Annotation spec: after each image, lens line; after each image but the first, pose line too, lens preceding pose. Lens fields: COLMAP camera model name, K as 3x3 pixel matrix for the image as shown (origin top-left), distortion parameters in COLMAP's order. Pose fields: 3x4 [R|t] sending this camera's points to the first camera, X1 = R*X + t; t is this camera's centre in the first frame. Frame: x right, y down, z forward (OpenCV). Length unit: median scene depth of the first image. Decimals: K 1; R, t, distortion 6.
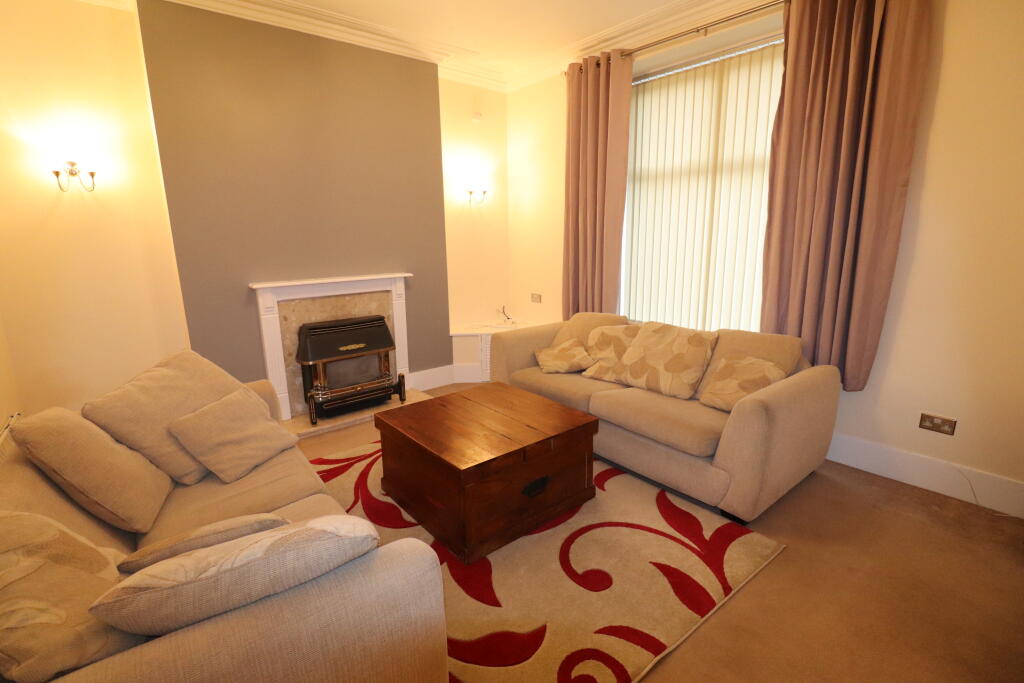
lens RADIAL K [[480.9, 0, 513.5], [0, 480.9, 339.7], [0, 0, 1]] dist [-0.015201, -0.003785]
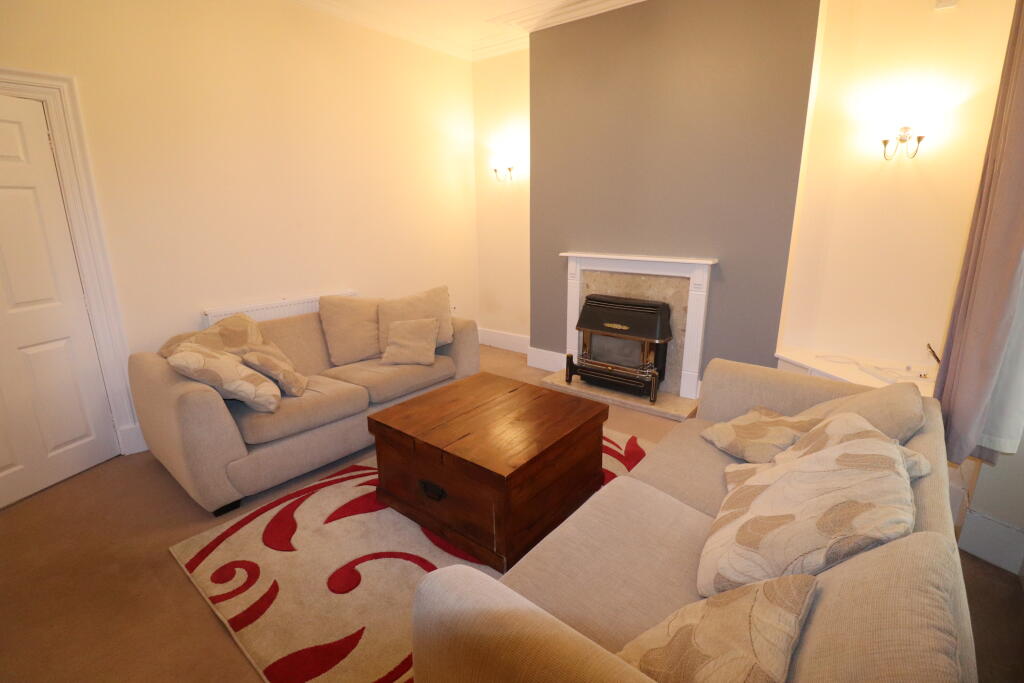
lens RADIAL K [[480.9, 0, 512.8], [0, 480.9, 338.6], [0, 0, 1]] dist [-0.015201, -0.003785]
pose [[0.191331, 0.264663, -0.945170, 0.574225], [-0.202818, 0.952838, 0.225754, -0.143202], [0.960342, 0.148504, 0.235986, 0.575653]]
